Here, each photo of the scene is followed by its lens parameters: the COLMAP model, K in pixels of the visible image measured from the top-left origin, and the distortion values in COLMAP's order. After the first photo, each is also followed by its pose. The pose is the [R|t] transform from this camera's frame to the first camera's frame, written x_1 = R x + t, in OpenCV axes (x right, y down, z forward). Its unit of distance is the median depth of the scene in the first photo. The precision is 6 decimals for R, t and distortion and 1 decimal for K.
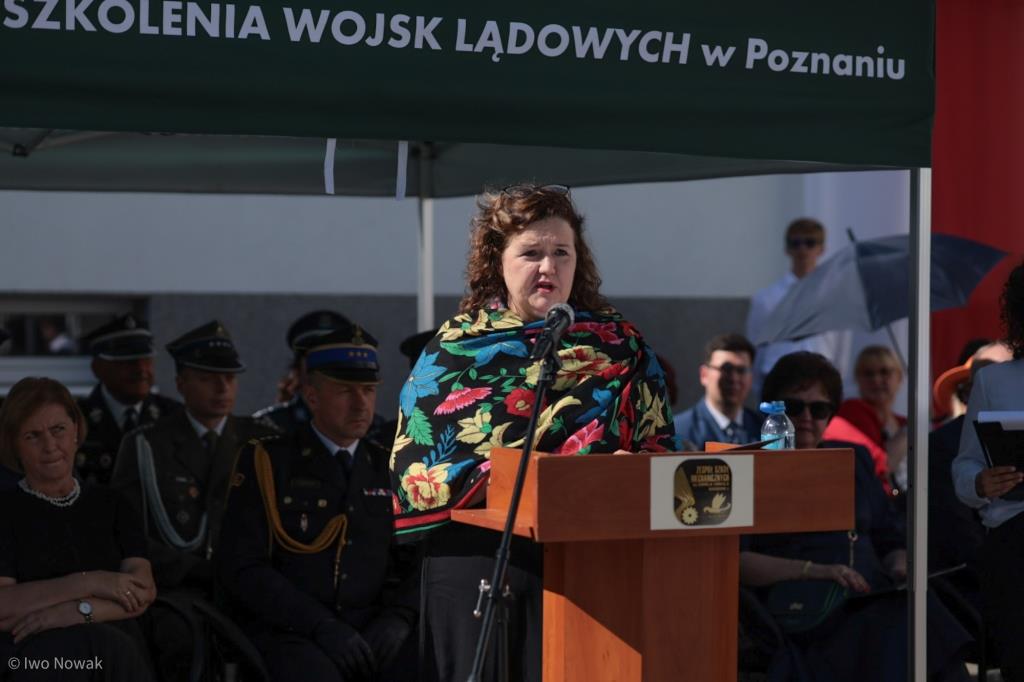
lens RADIAL K [[2465.5, 0, 499.7], [0, 2465.5, 341.4], [0, 0, 1]] dist [0.235712, -0.735067]
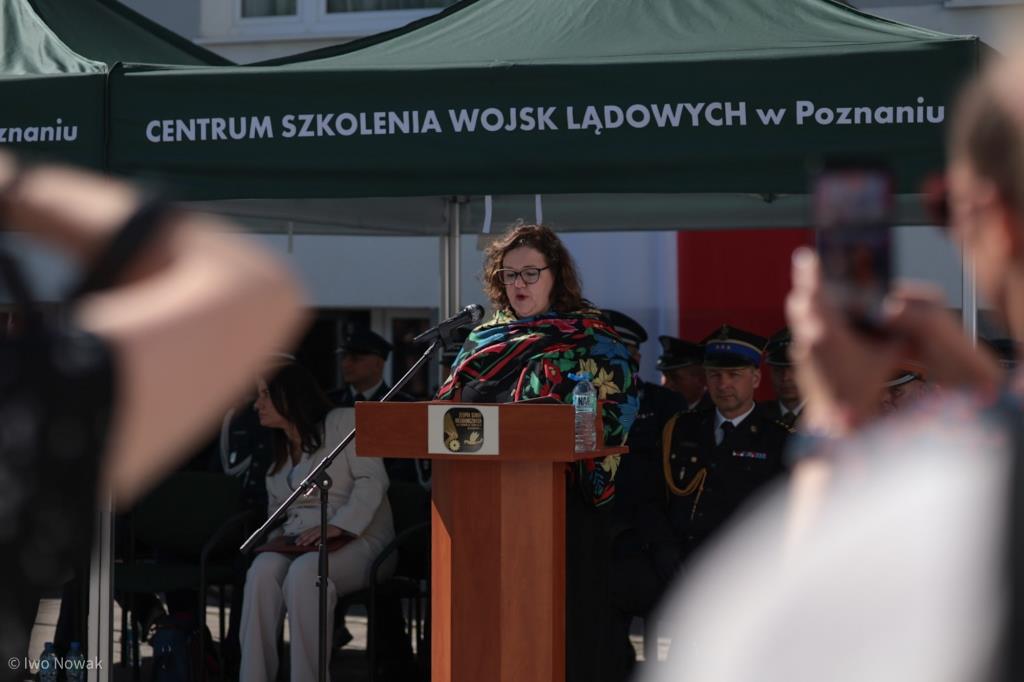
lens RADIAL K [[2552.4, 0, 588.0], [0, 2552.4, 425.1], [0, 0, 1]] dist [0.334951, -0.034464]
pose [[0.686757, 0.023396, -0.726511, 1.071229], [-0.011694, 0.999708, 0.021140, 0.021006], [0.726793, -0.006022, 0.686830, -0.002591]]
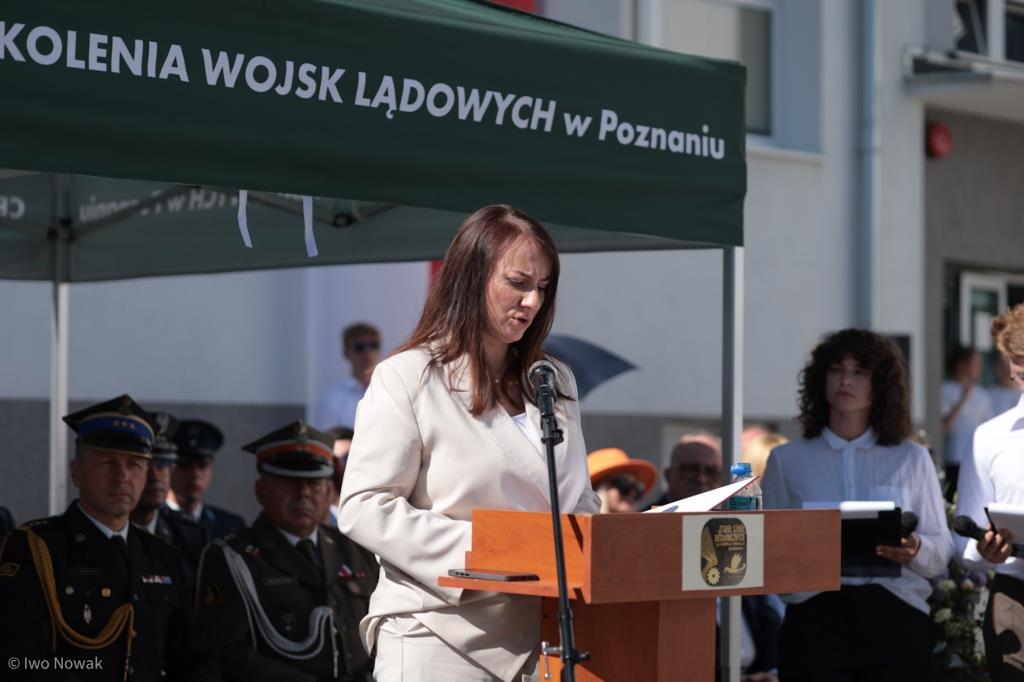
lens RADIAL K [[2442.8, 0, 466.2], [0, 2442.8, 340.9], [0, 0, 1]] dist [0.222405, -0.519163]
pose [[0.953617, 0.014952, 0.300651, -0.262923], [0.001731, 0.998477, -0.055147, 0.026510], [-0.301017, 0.053109, 0.952139, 0.088645]]
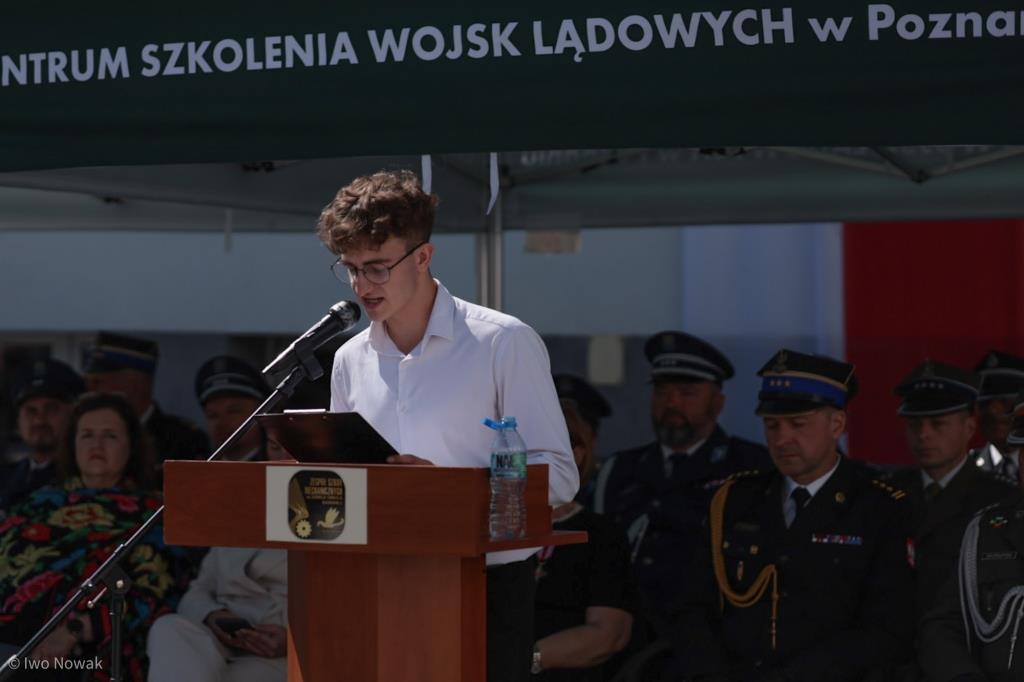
lens RADIAL K [[3033.1, 0, 488.4], [0, 3033.1, 311.3], [0, 0, 1]] dist [0.161439, 0.781954]
pose [[0.586280, -0.019154, -0.809882, 0.920935], [-0.017257, 0.999198, -0.036123, 0.023294], [0.809925, 0.035154, 0.585480, 0.309447]]
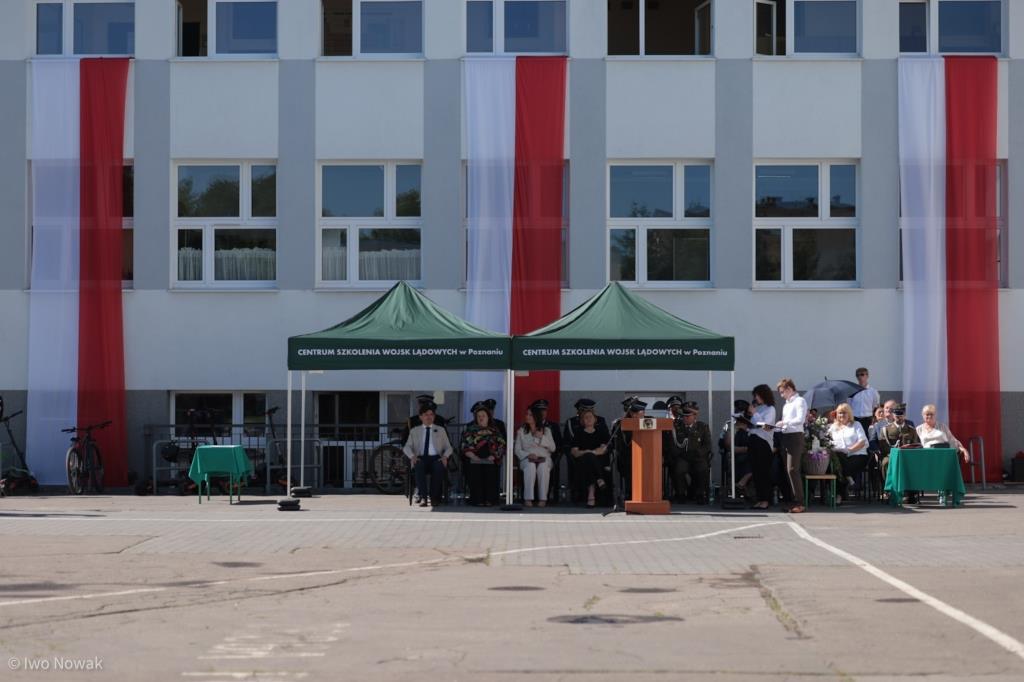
lens RADIAL K [[2646.5, 0, 510.8], [0, 2646.5, 257.6], [0, 0, 1]] dist [0.120129, 0.541204]
pose [[0.908109, -0.026712, -0.417881, 2.424645], [0.000309, 0.998006, -0.063125, 0.054757], [0.418734, 0.057195, 0.906306, -5.032003]]
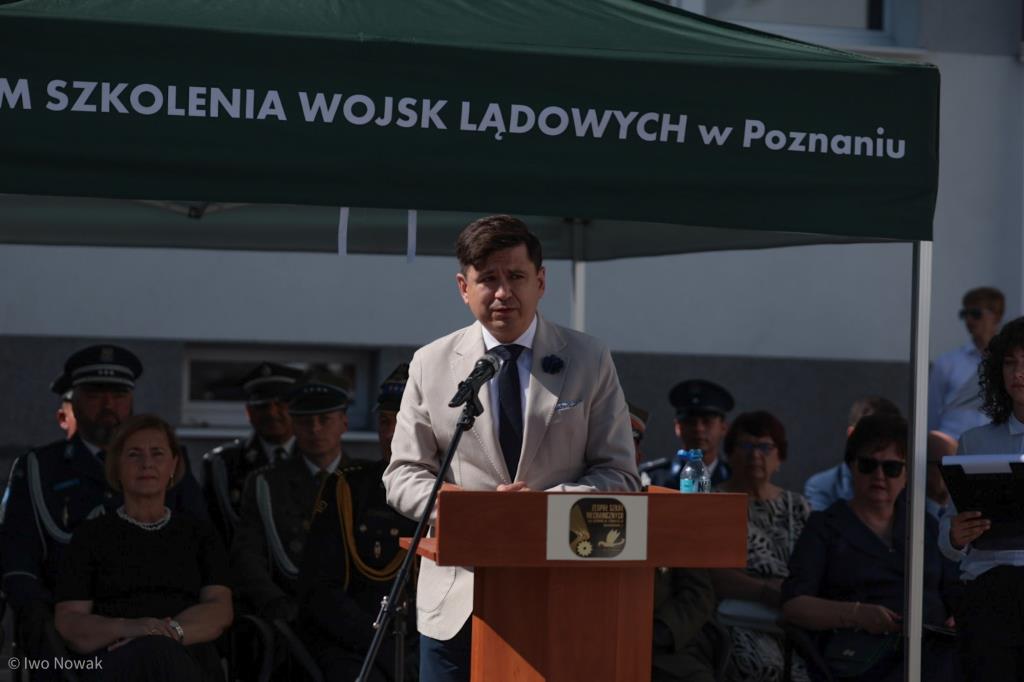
lens RADIAL K [[2506.8, 0, 512.8], [0, 2506.8, 295.0], [0, 0, 1]] dist [0.158242, 0.165423]
pose [[0.985174, 0.016989, -0.170717, 0.201962], [-0.024510, 0.998815, -0.042046, 0.003955], [0.169800, 0.045607, 0.984423, -0.108456]]
